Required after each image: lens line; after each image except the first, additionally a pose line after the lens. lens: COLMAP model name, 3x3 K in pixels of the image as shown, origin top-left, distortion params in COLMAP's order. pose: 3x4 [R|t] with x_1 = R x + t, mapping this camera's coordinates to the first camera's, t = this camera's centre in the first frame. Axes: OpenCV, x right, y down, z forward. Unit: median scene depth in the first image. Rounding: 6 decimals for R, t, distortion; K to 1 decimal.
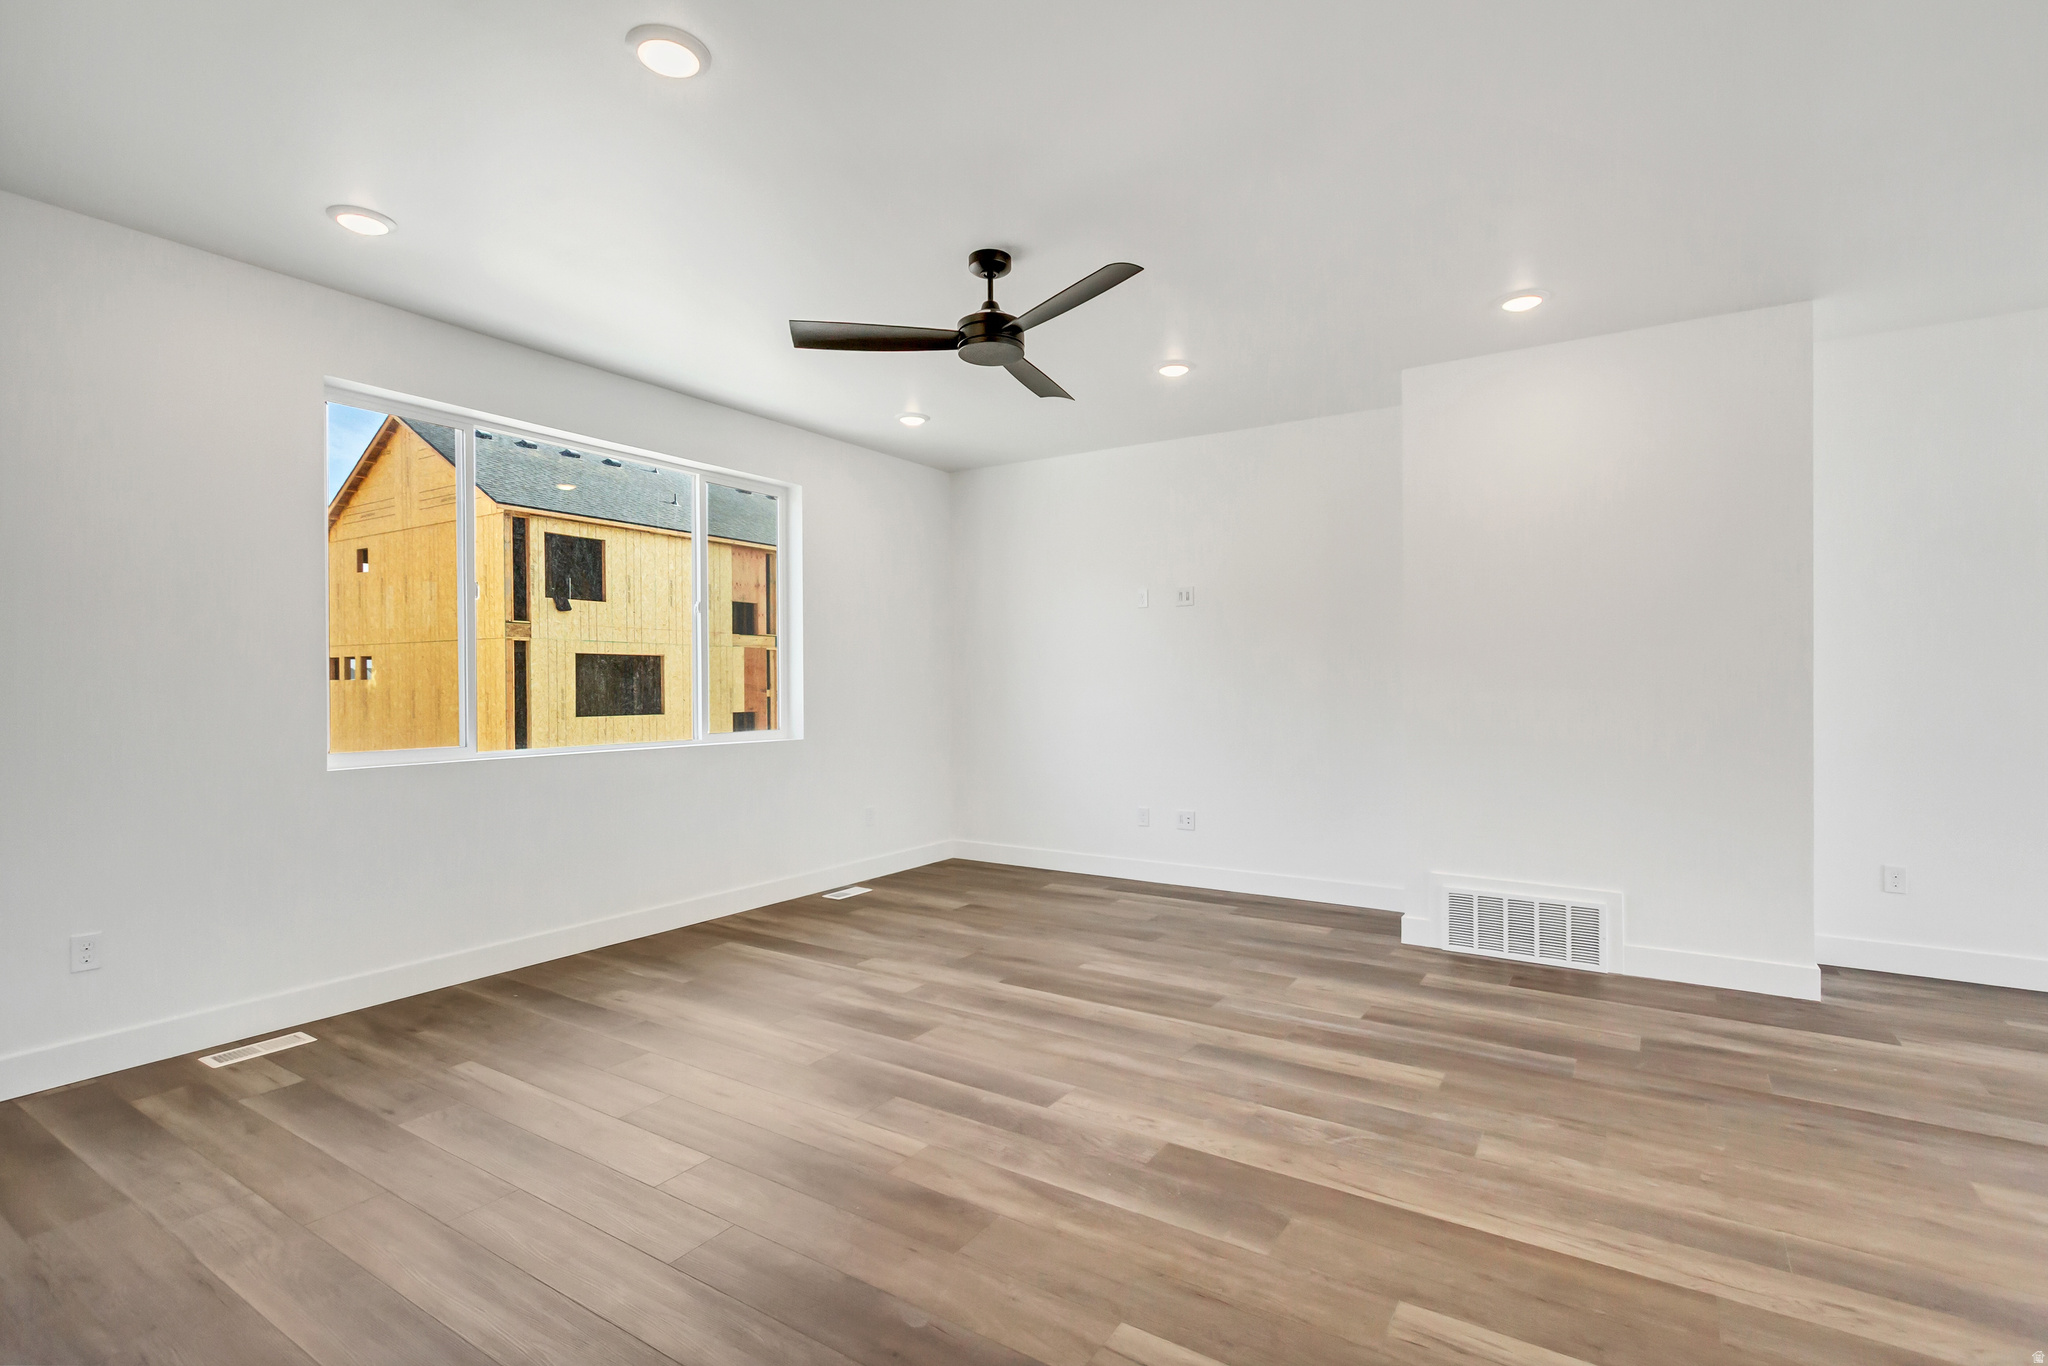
lens RADIAL K [[950.1, 0, 1024.0], [0, 950.1, 683.0], [0, 0, 1]] dist [0.009638, -0.000128]
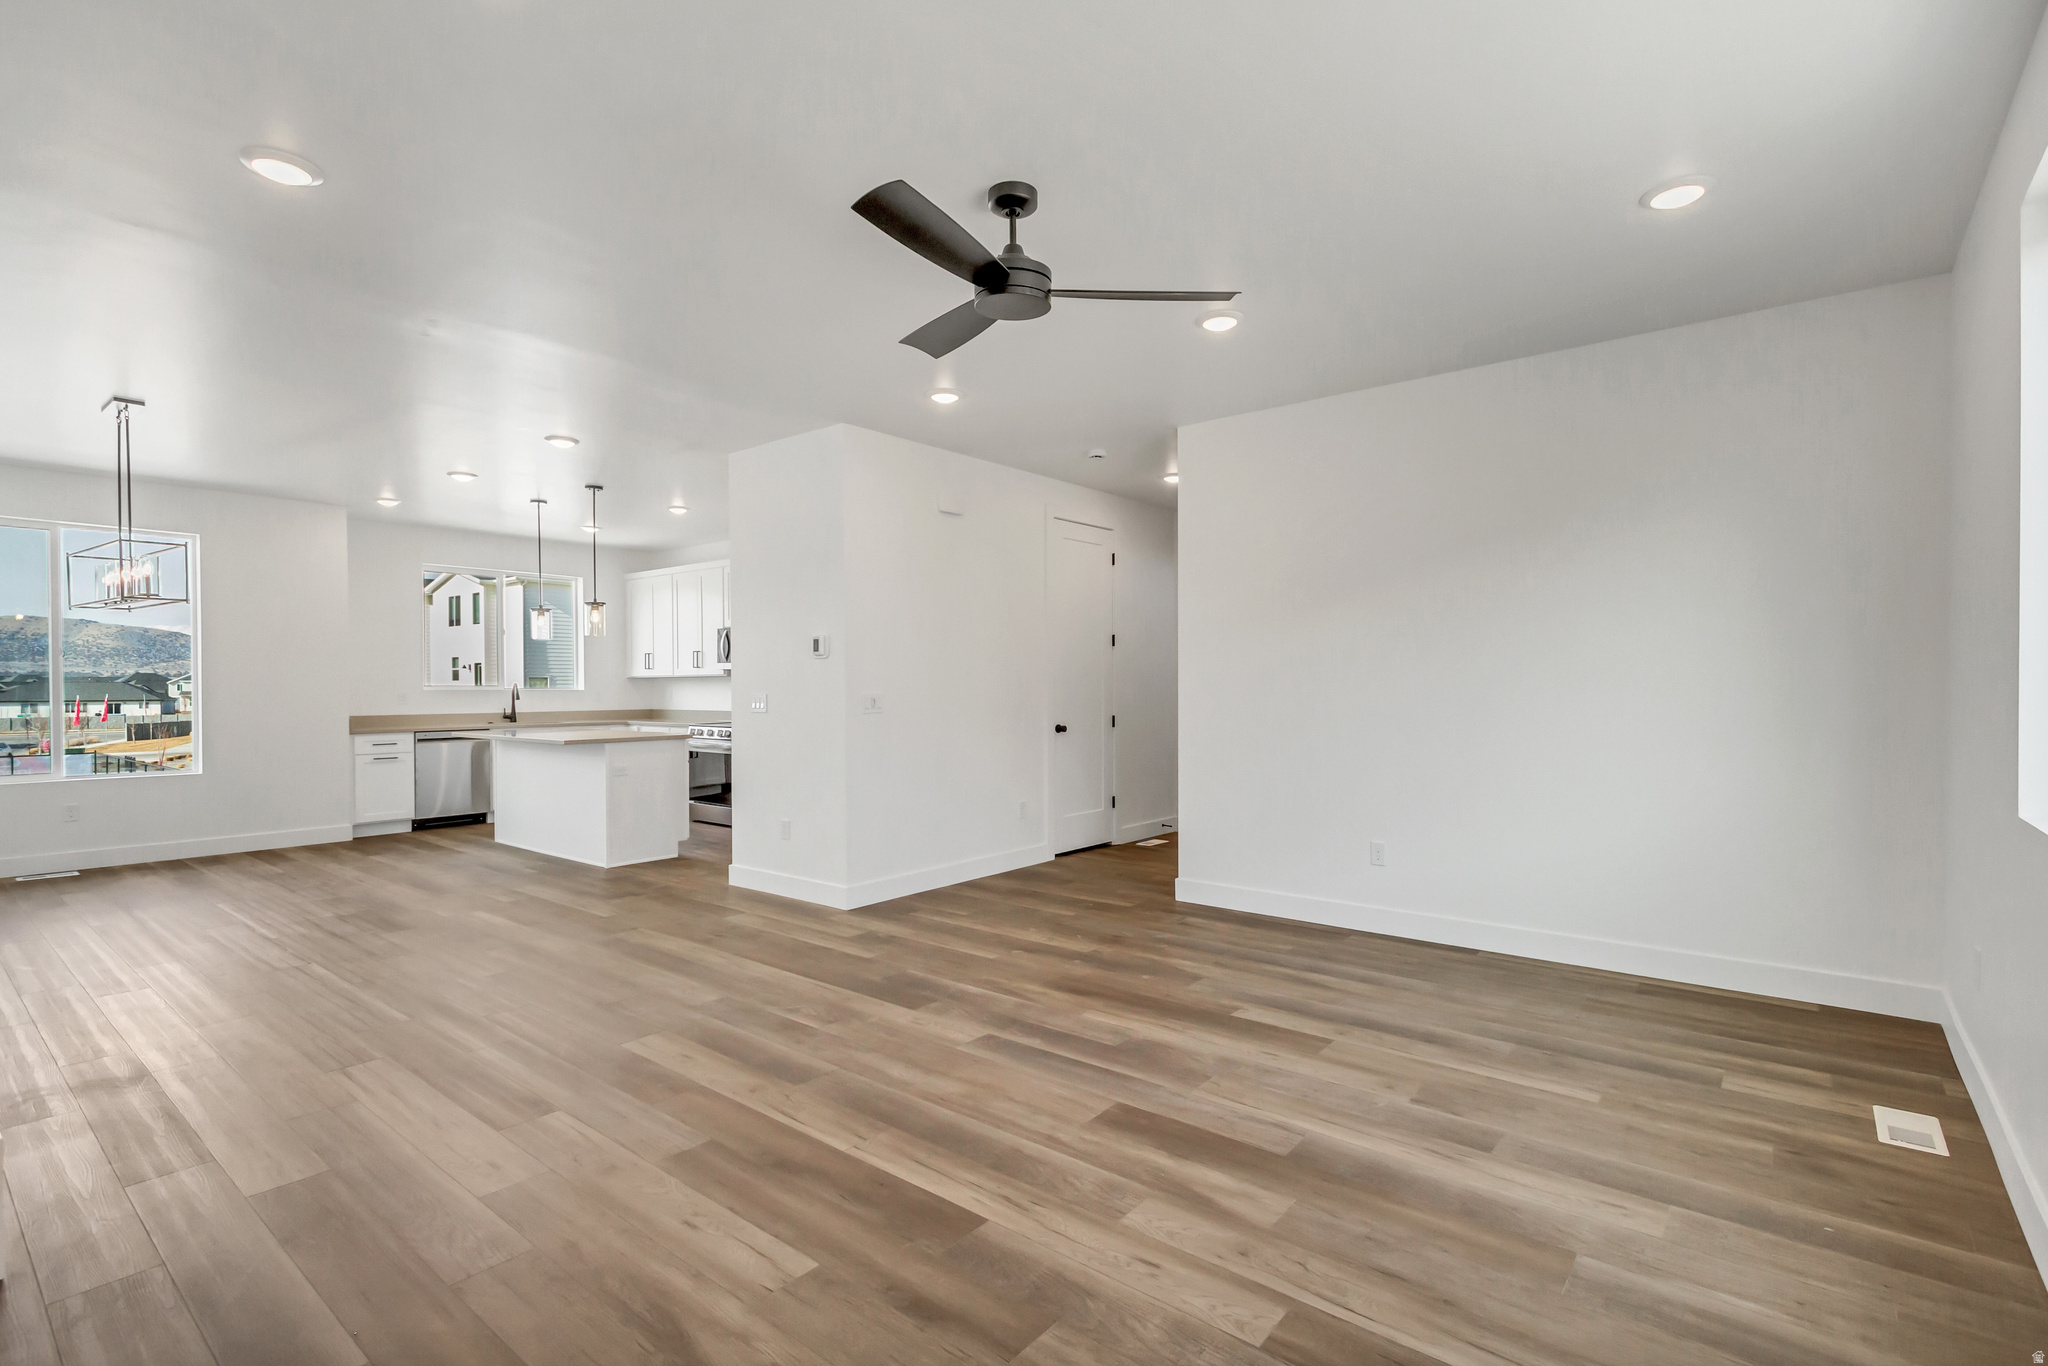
lens RADIAL K [[950.1, 0, 1024.0], [0, 950.1, 683.0], [0, 0, 1]] dist [0.009638, -0.000128]
pose [[-0.993960, 0.007538, 0.109484, -0.142941], [0.007382, 0.999971, -0.001828, -0.004212], [-0.109494, -0.001008, -0.993987, 1.987170]]
